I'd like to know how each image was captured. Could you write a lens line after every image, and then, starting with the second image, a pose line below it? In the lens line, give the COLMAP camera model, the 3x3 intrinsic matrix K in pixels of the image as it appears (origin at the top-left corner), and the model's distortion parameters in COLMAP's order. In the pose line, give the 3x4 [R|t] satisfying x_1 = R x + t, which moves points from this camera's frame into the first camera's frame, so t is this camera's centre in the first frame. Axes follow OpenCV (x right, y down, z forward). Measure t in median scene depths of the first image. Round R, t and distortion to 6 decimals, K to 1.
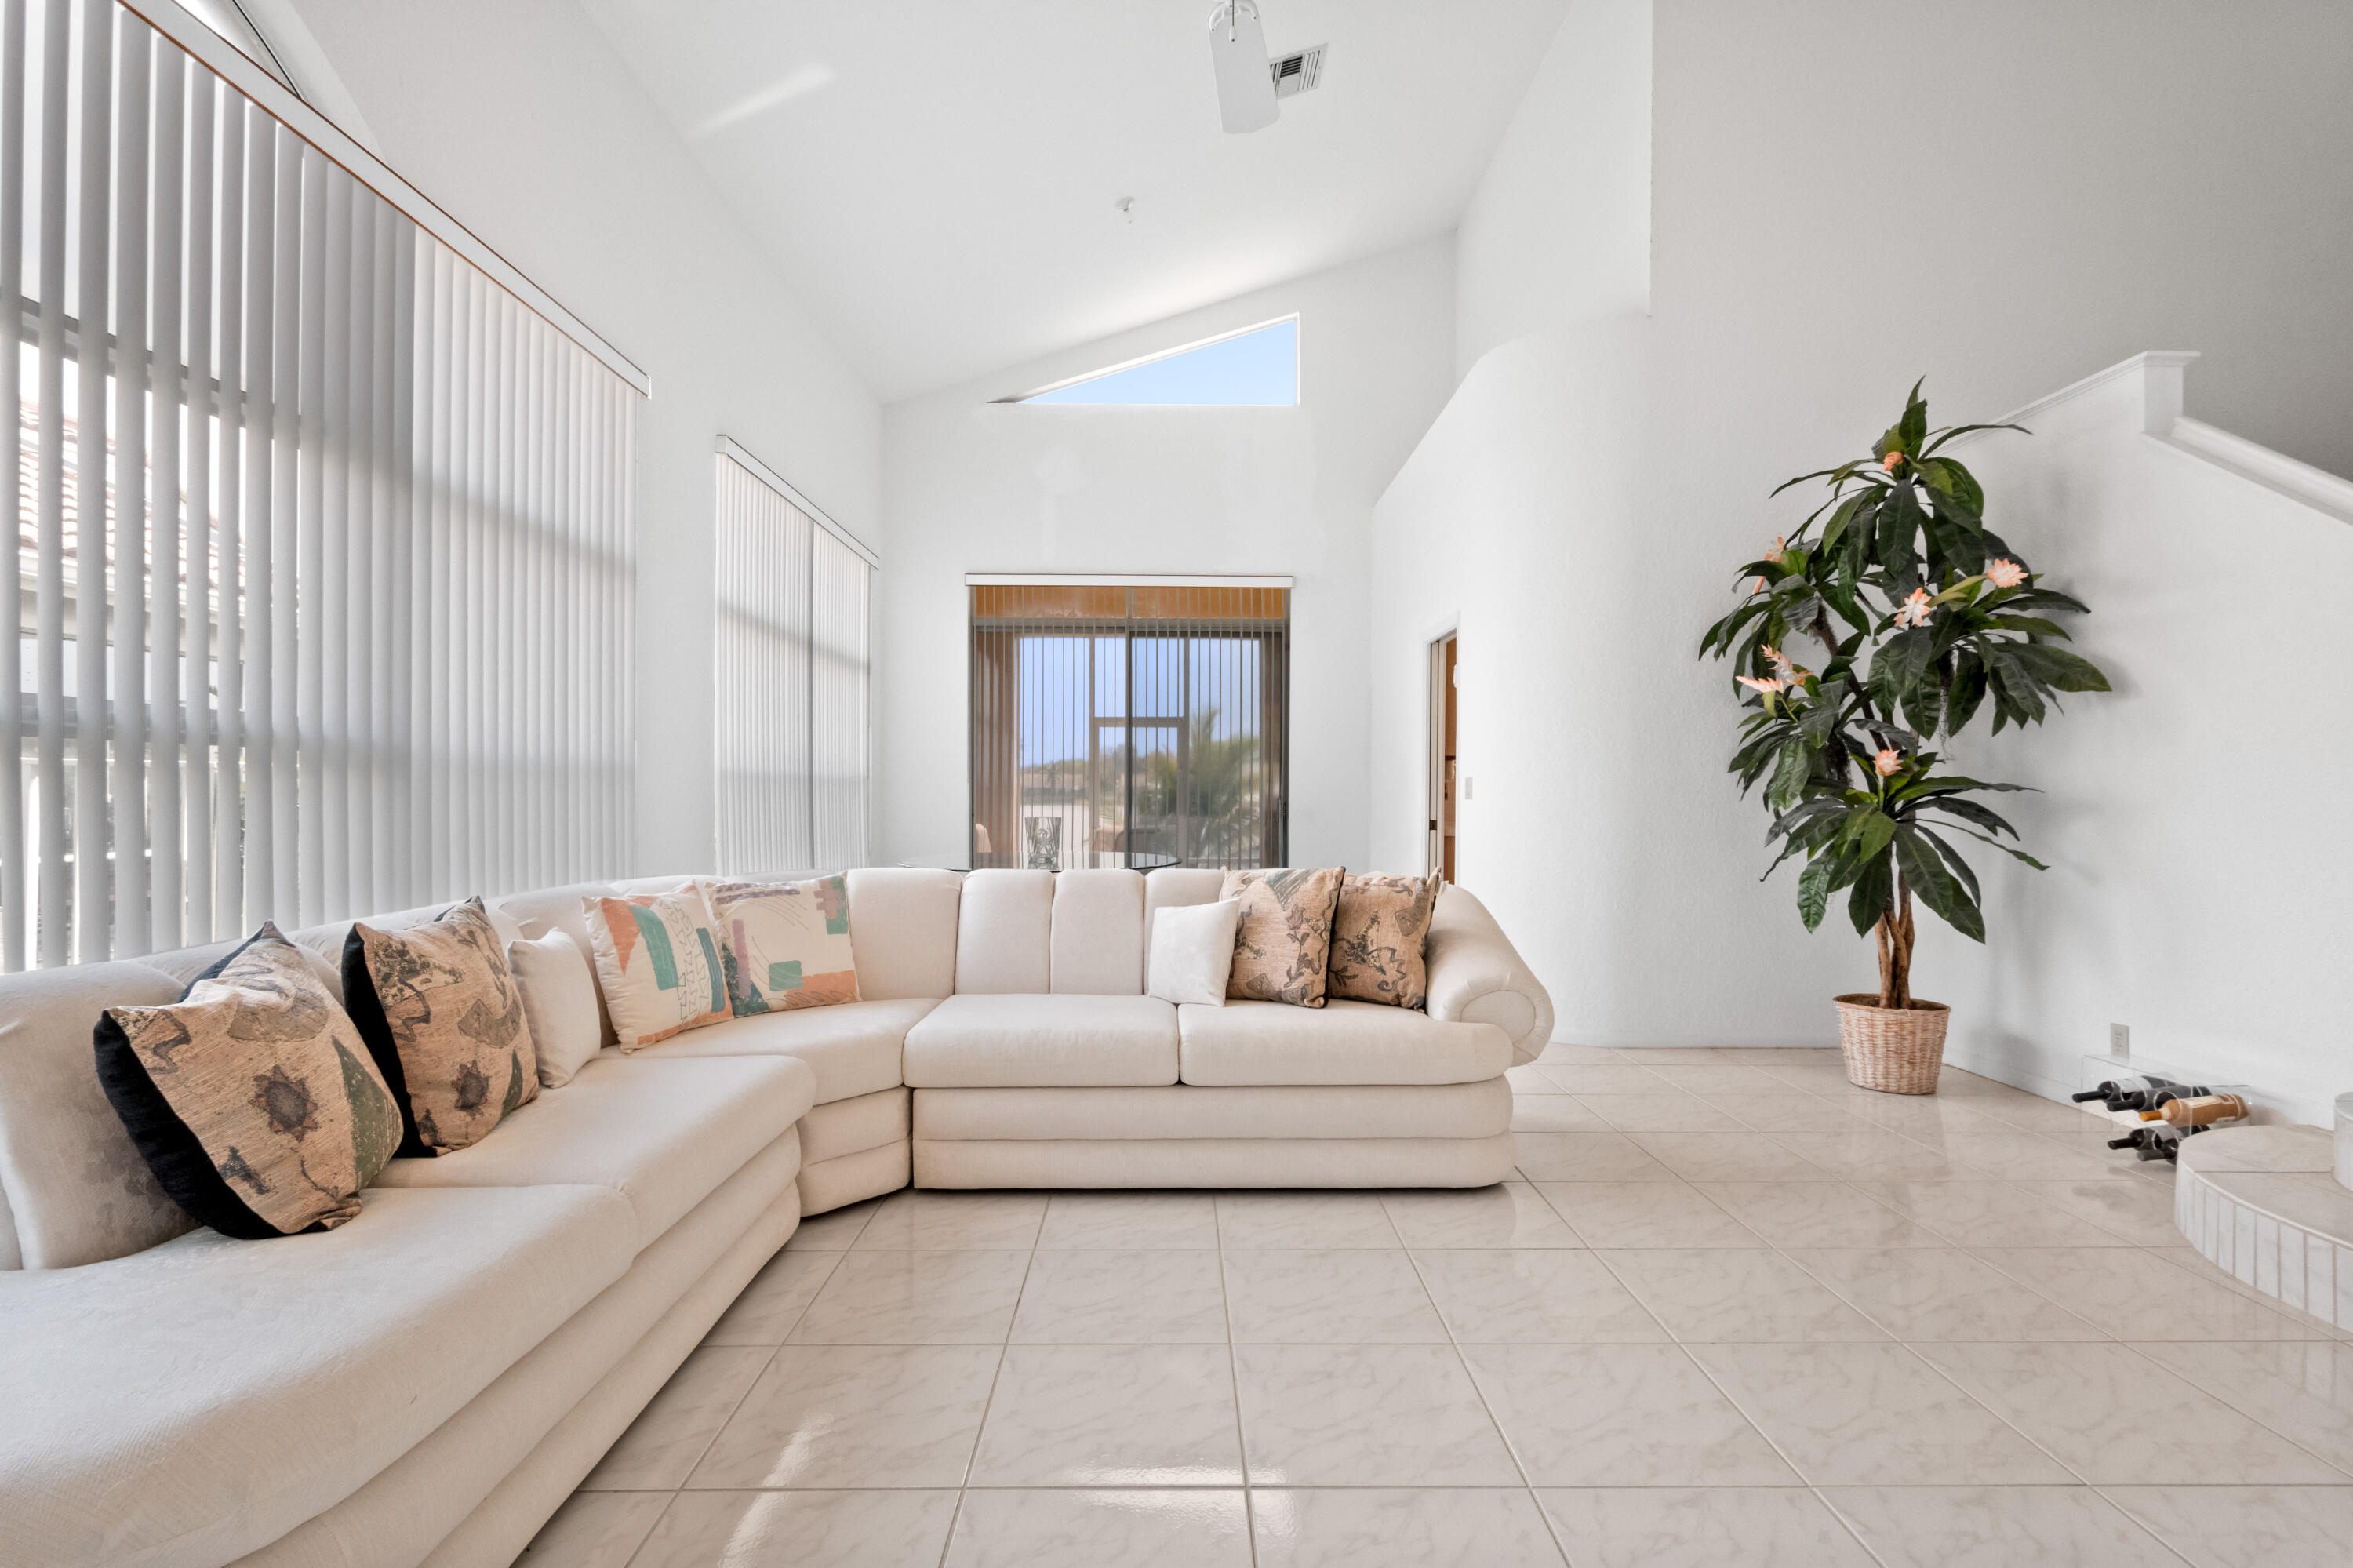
lens RADIAL K [[1083.1, 0, 1182.5], [0, 1083.1, 801.2], [0, 0, 1]] dist [-0.003386, 0.000238]
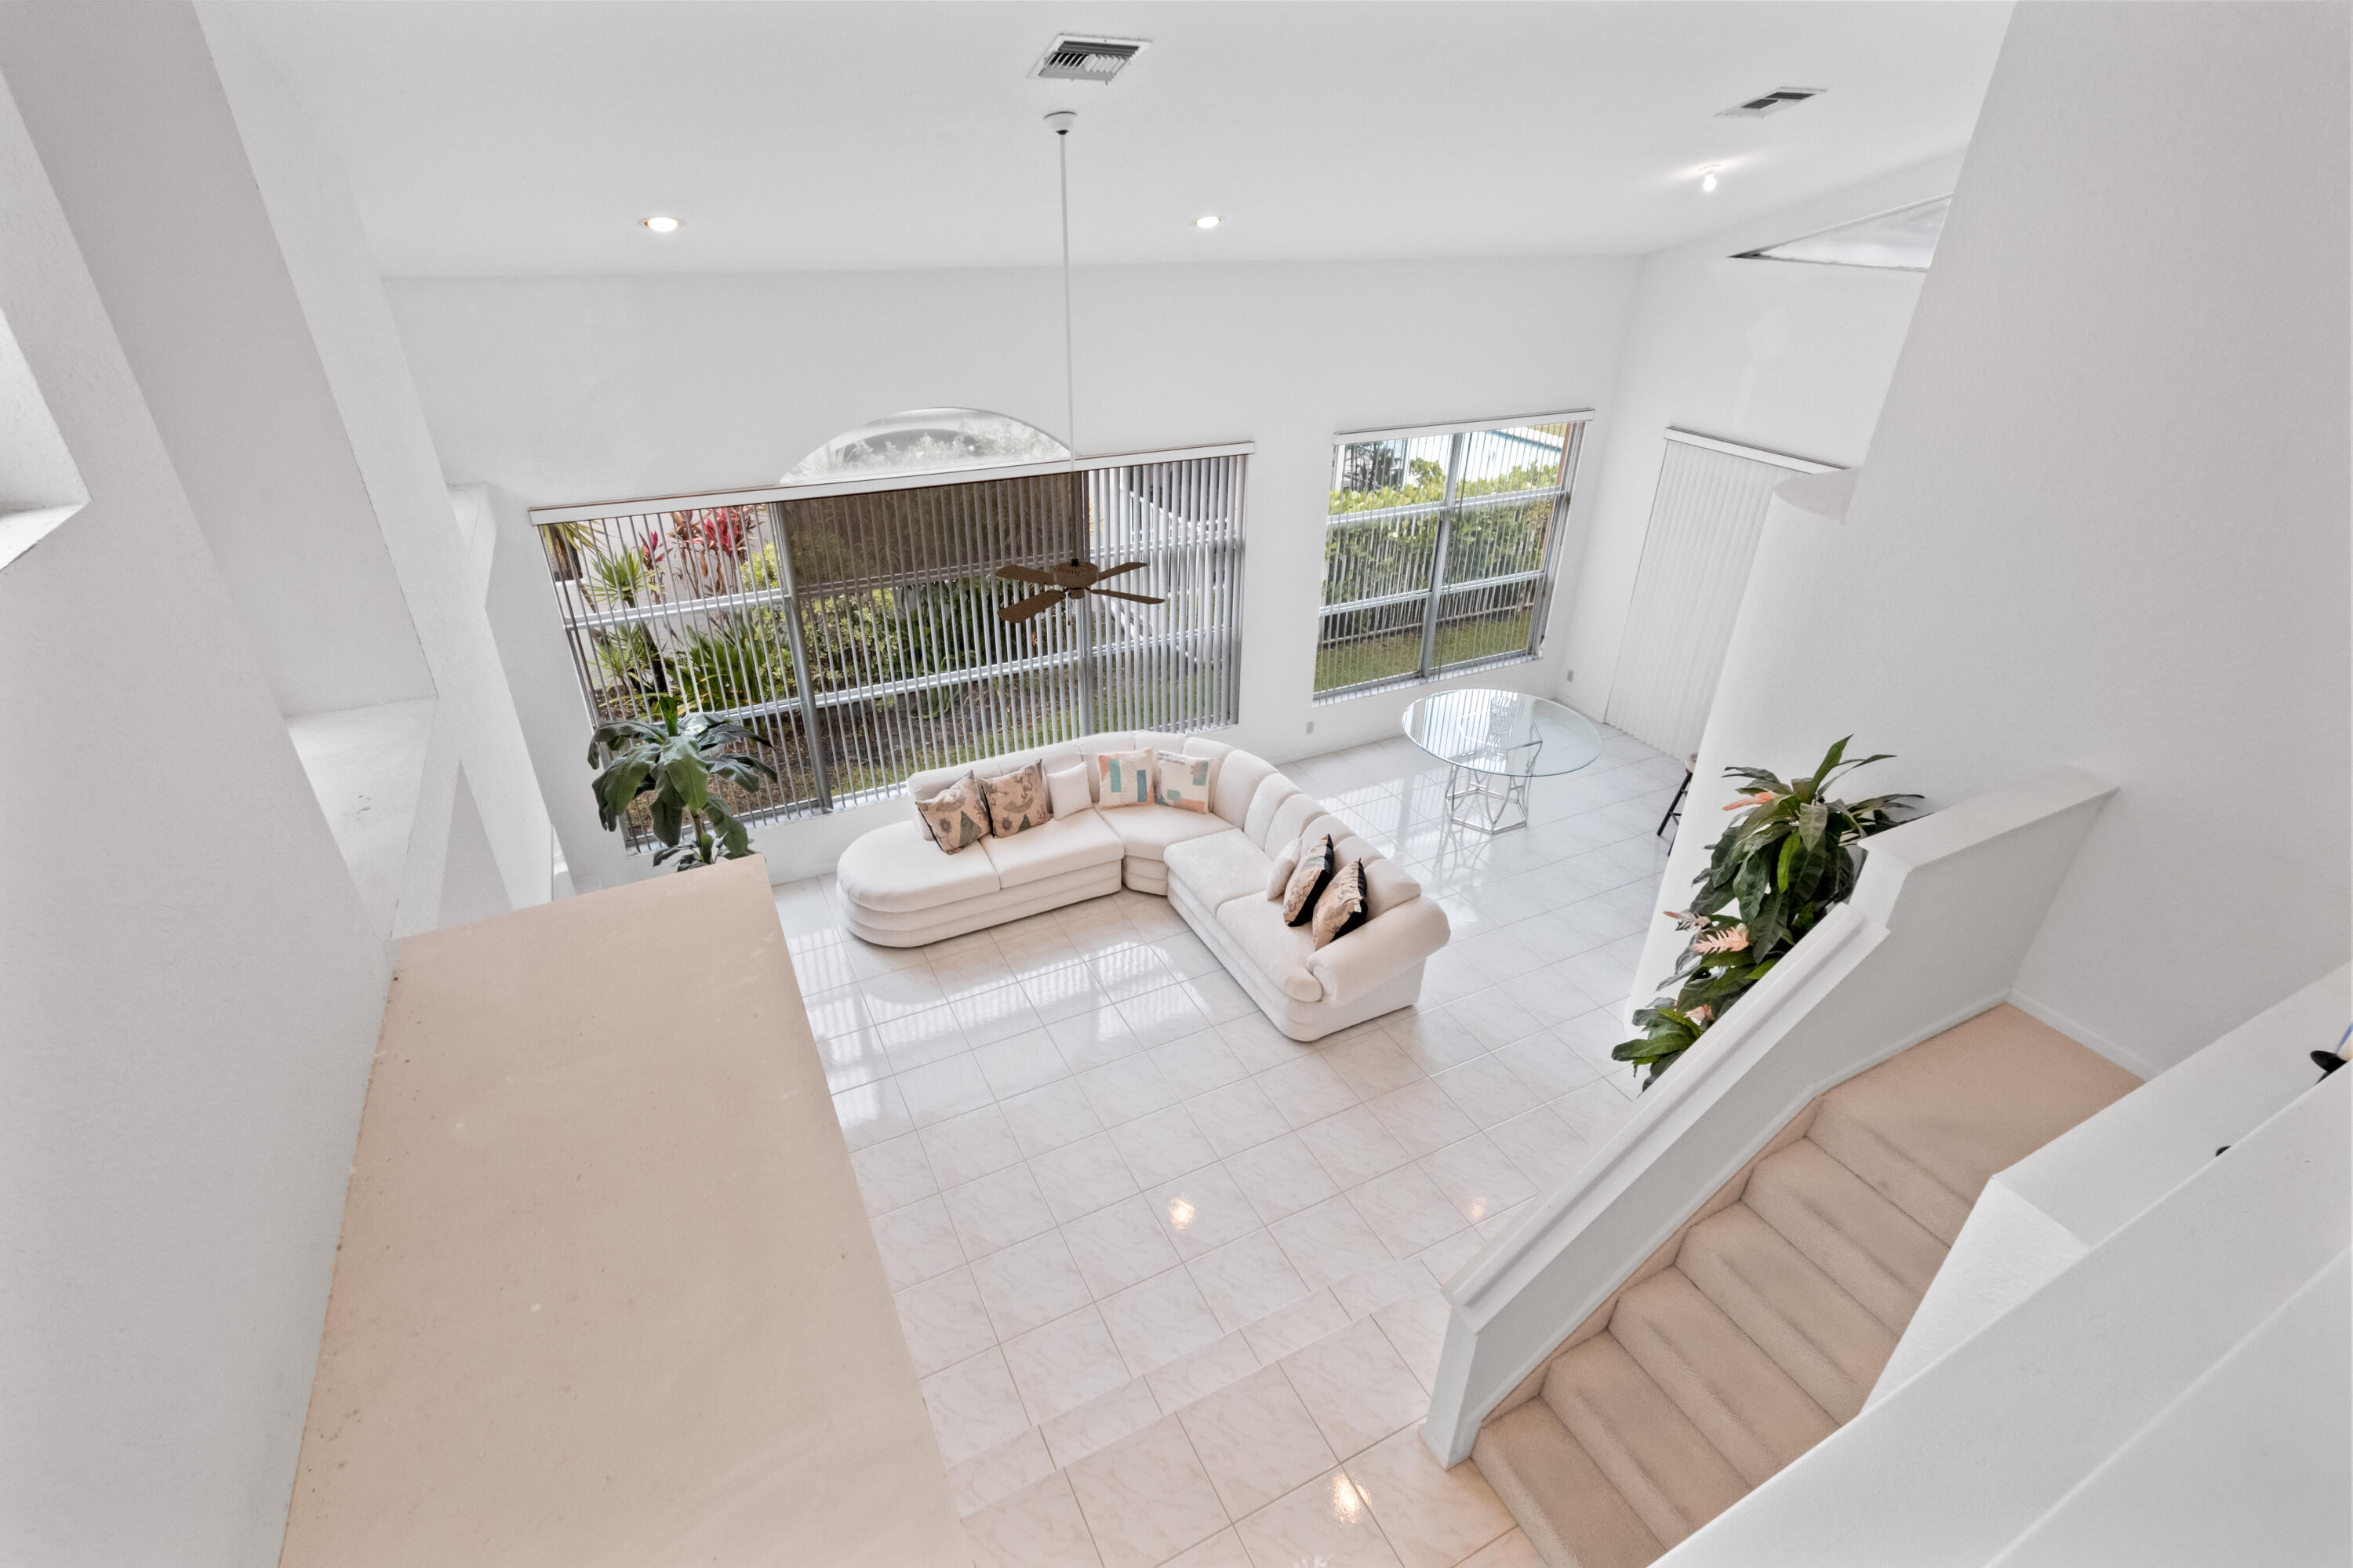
lens RADIAL K [[1079.3, 0, 1178.6], [0, 1079.3, 784.5], [0, 0, 1]] dist [-0.003161, -0.000021]
pose [[0.444935, 0.443731, -0.777905, 1.642076], [-0.021121, 0.873579, 0.486224, -1.128531], [0.895314, -0.199908, 0.398058, 0.060649]]
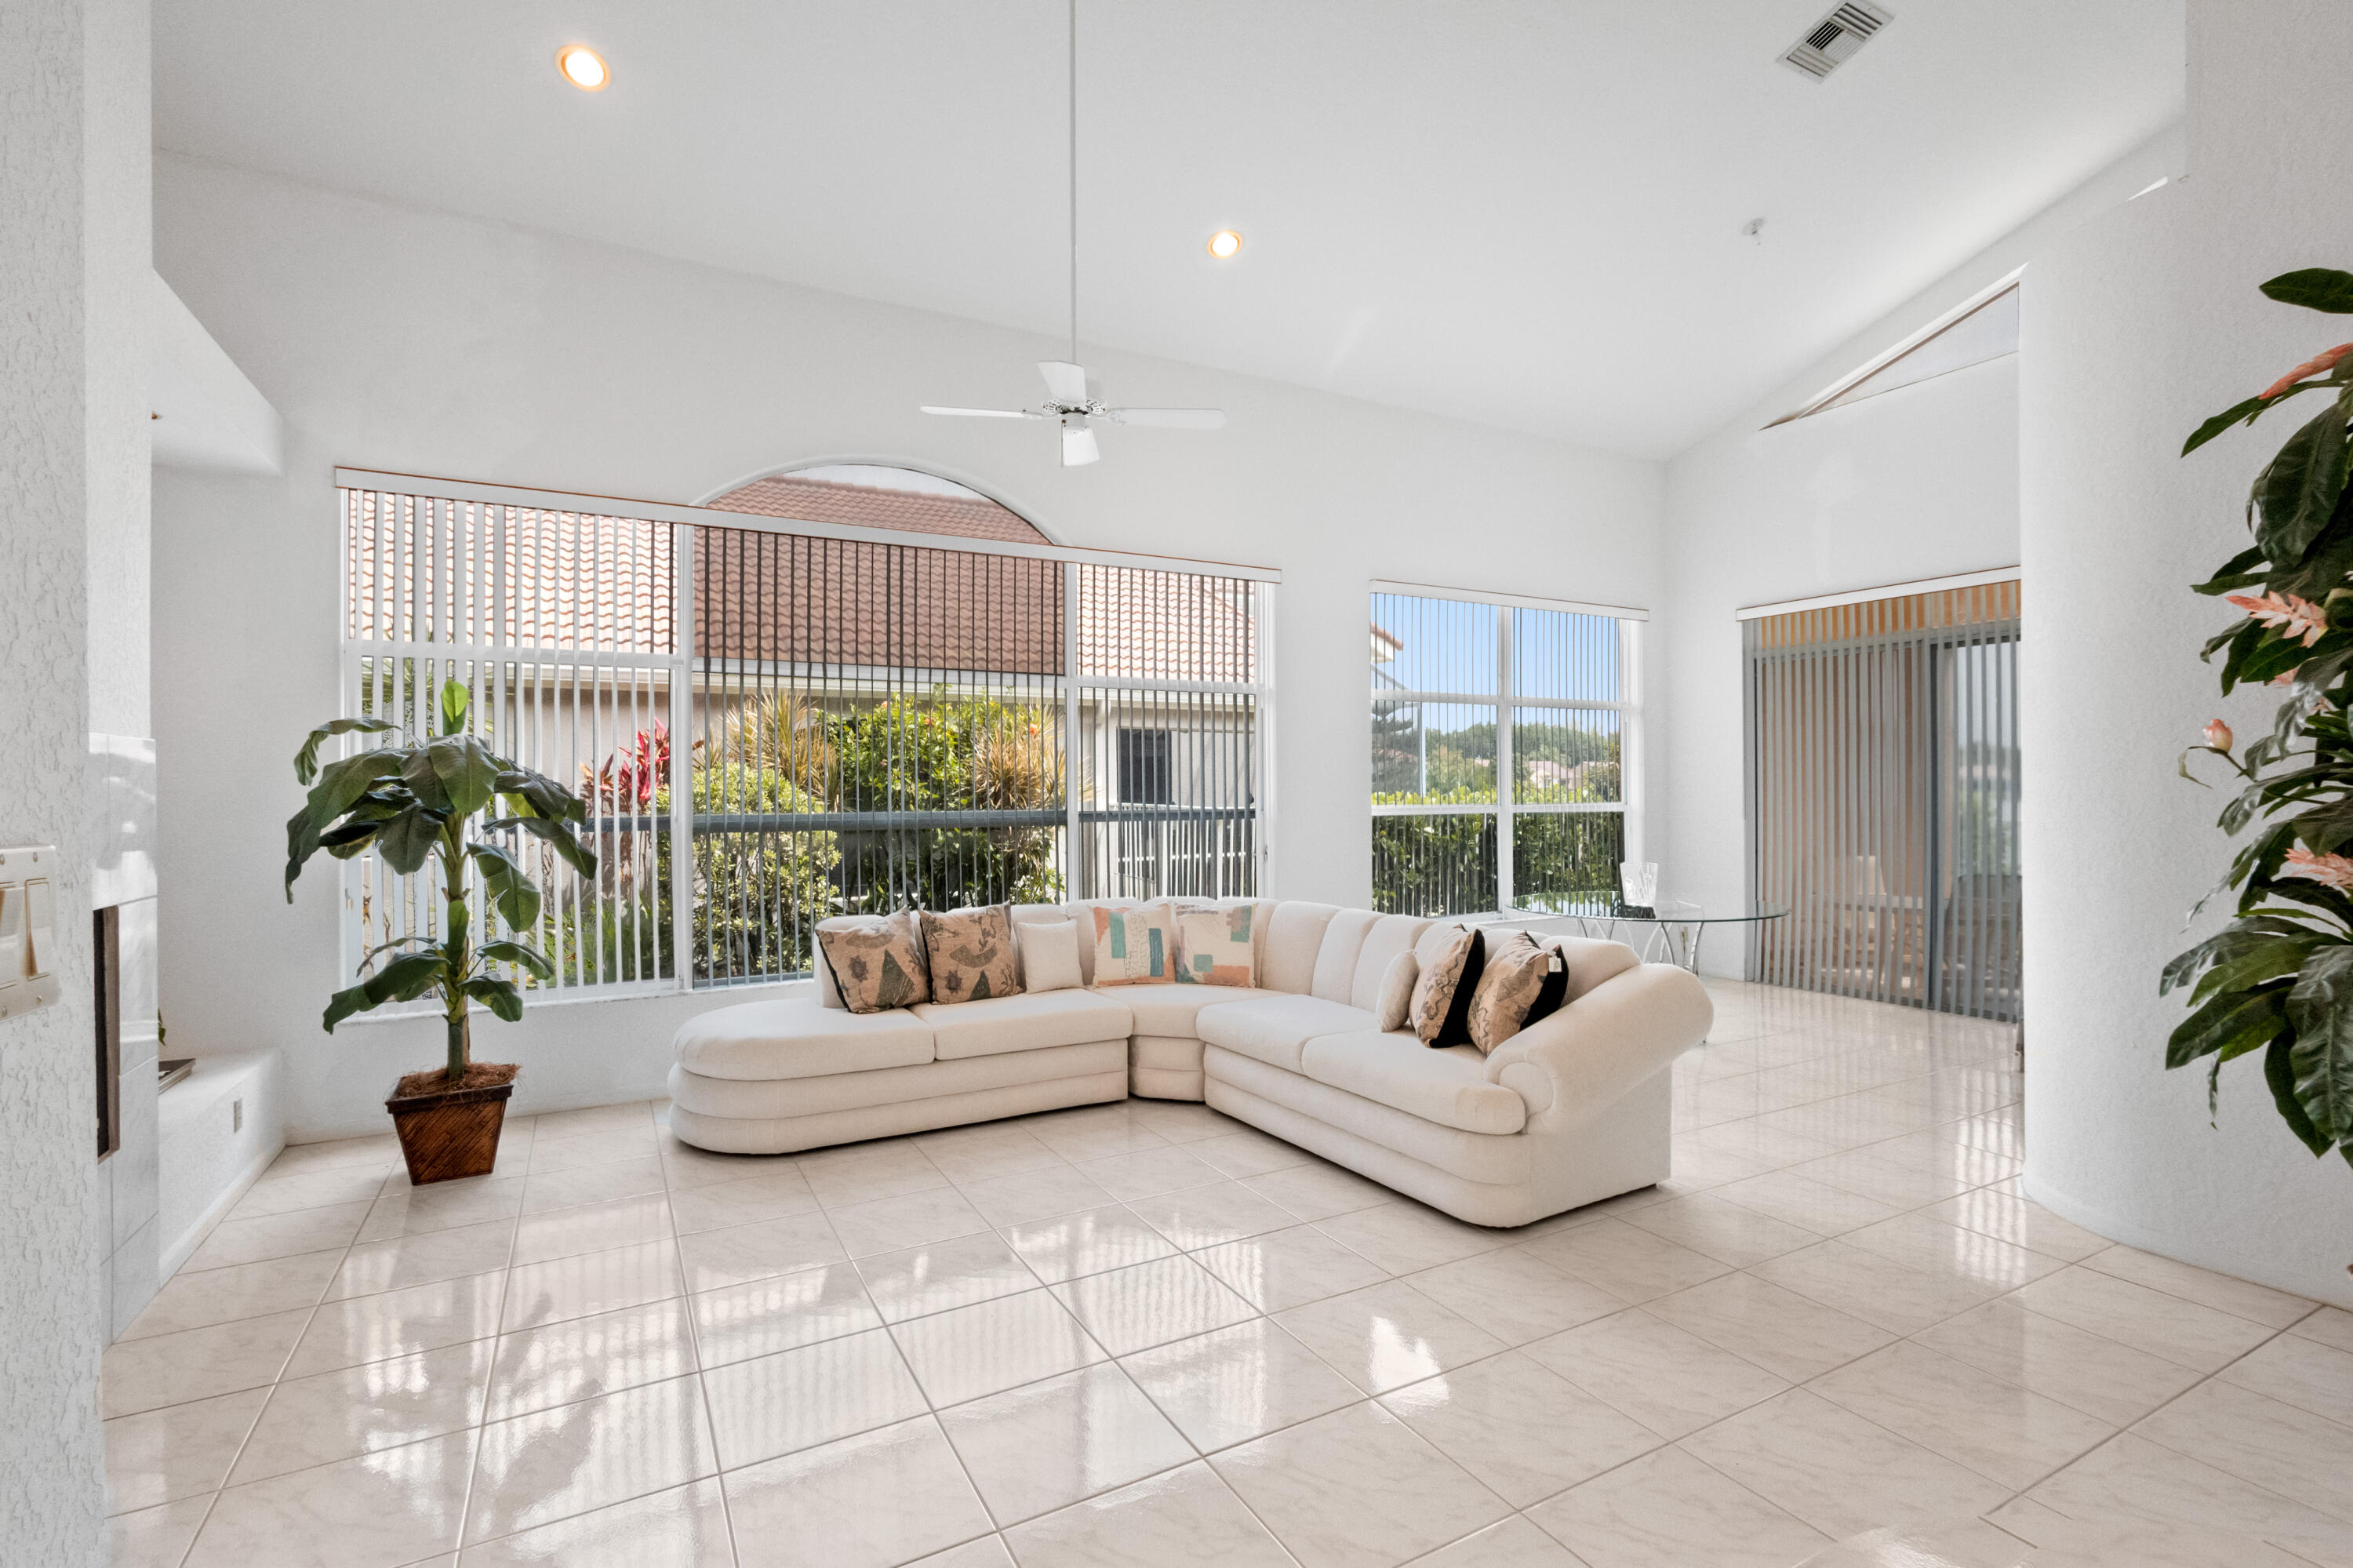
lens RADIAL K [[1079.3, 0, 1178.6], [0, 1079.3, 784.5], [0, 0, 1]] dist [-0.003161, -0.000021]
pose [[0.466733, -0.012309, -0.884312, 1.173081], [0.001810, 0.999914, -0.012963, -0.097696], [0.884396, 0.004450, 0.466716, 0.217098]]
